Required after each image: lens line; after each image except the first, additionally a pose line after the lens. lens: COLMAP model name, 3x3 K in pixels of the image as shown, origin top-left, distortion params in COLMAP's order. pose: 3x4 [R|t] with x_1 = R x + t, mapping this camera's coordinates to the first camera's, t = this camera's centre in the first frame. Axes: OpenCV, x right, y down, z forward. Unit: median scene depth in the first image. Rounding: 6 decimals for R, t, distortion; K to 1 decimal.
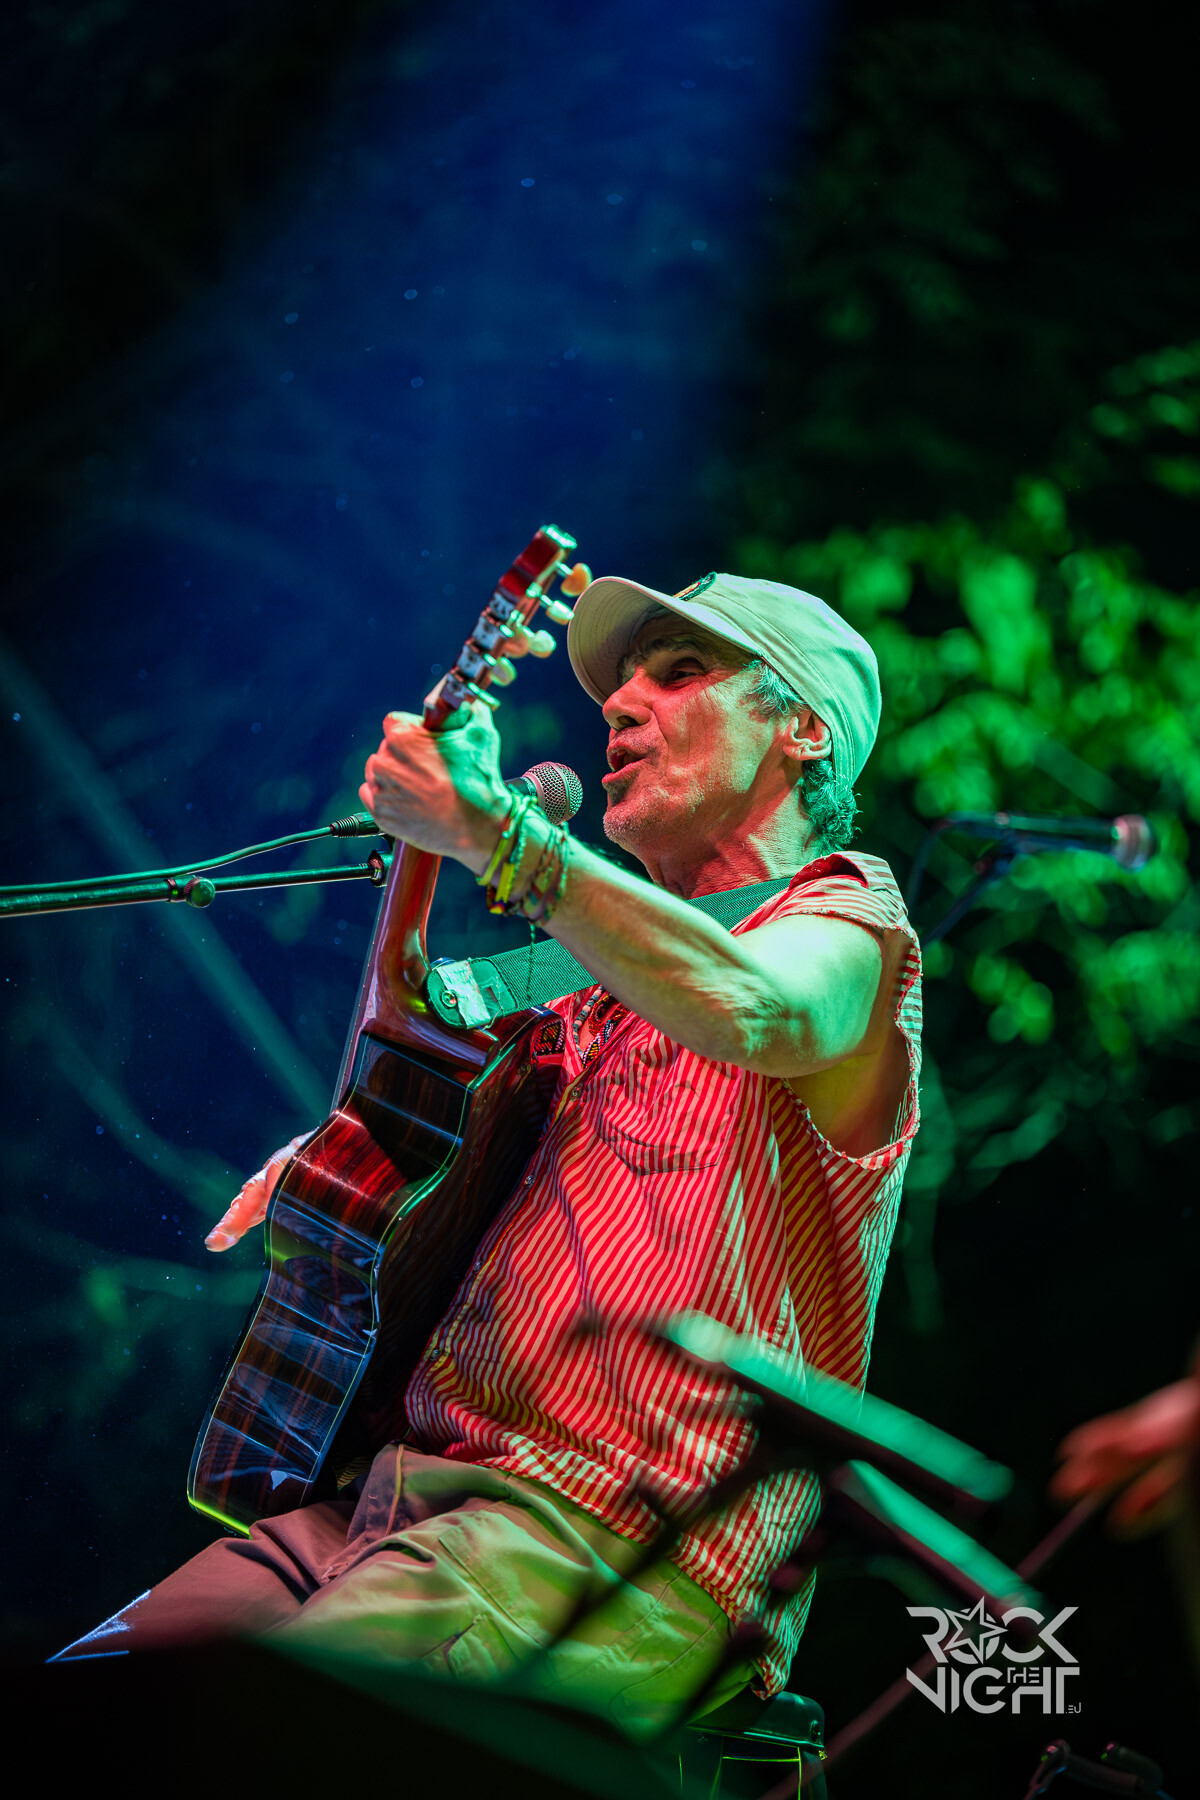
lens RADIAL K [[8235.2, 0, 600.0], [0, 8235.2, 900.0], [0, 0, 1]] dist [-16.805076, 0.228099]
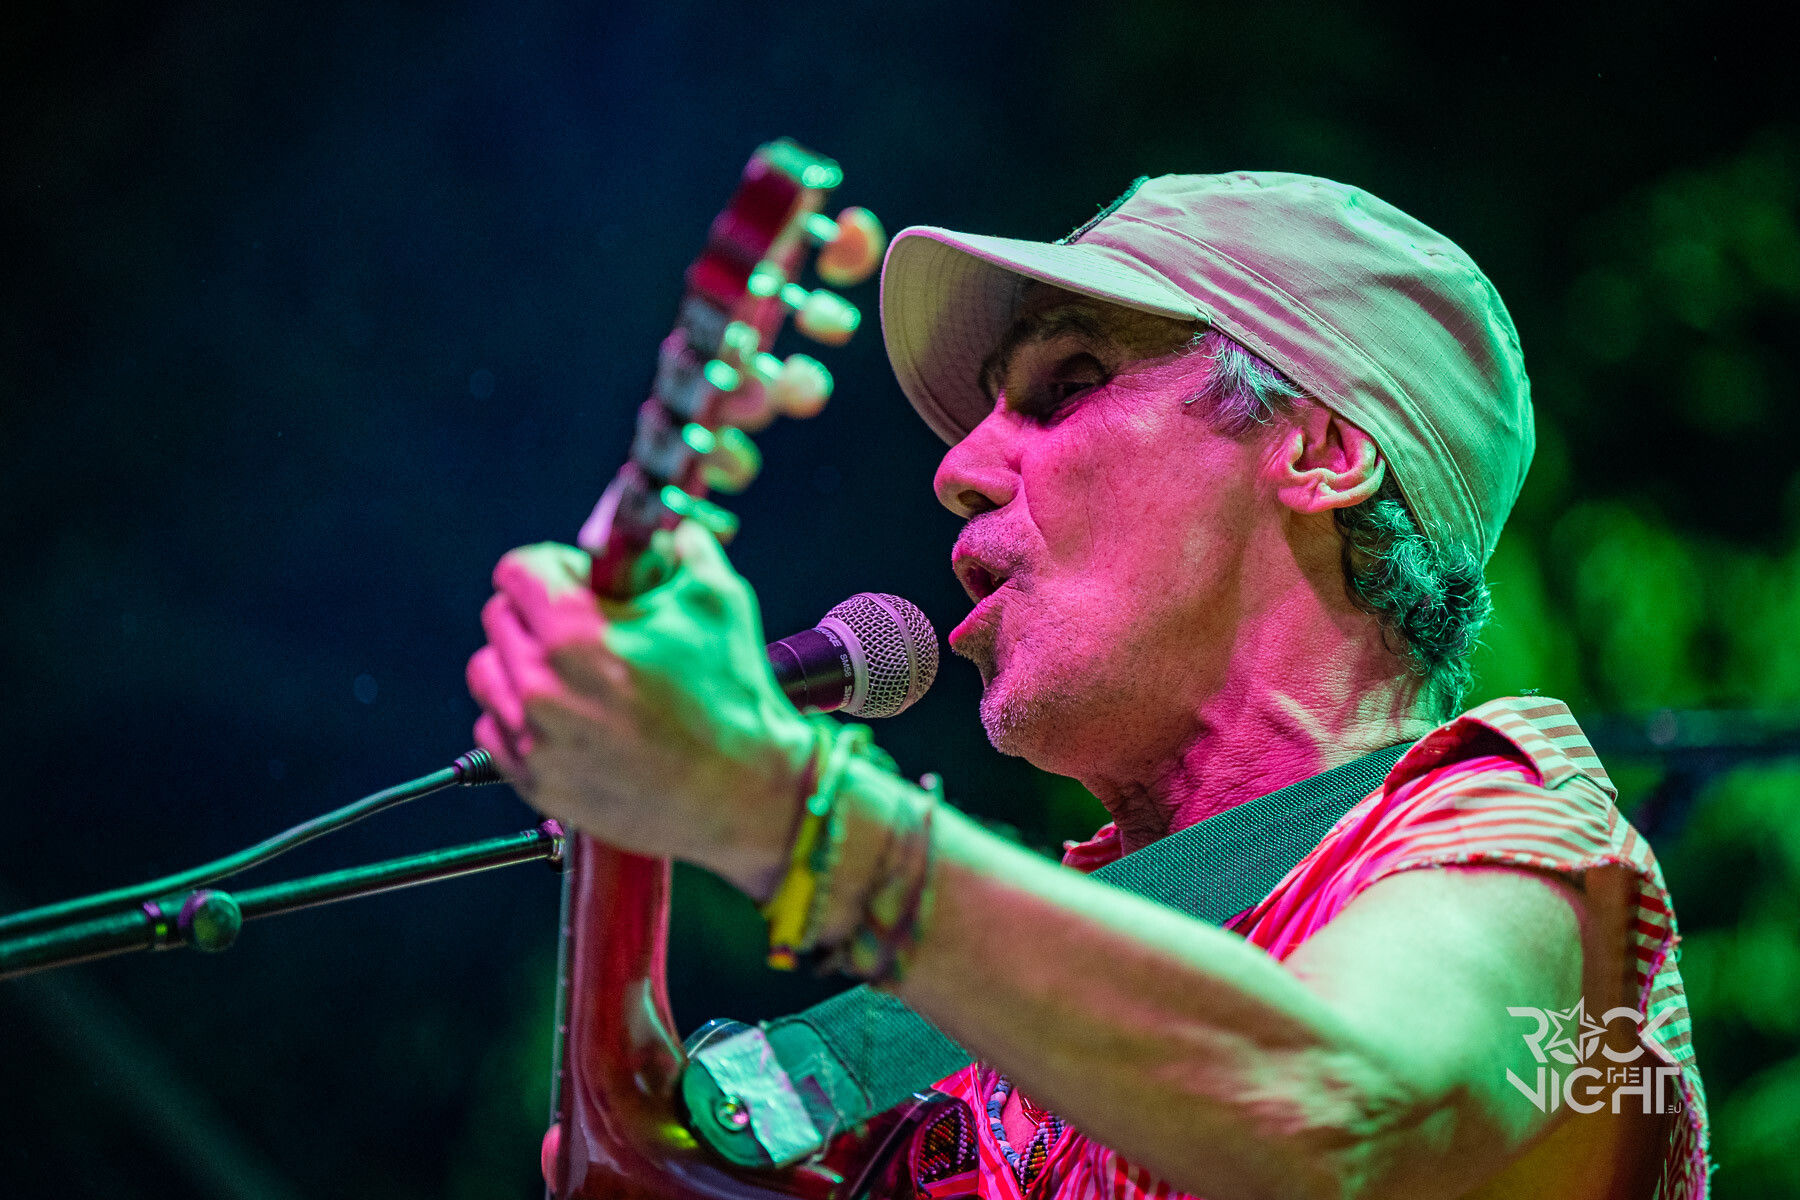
lens RADIAL K [[9152.8, 0, 900.0], [0, 9152.8, 600.0], [0, 0, 1]] dist [-3.569965, -0.957063]
pose [[0.986741, -0.162285, 0.002292, -0.004391], [0.162255, 0.986699, 0.009876, -0.023163], [-0.003864, -0.009373, 0.999949, 0.443180]]
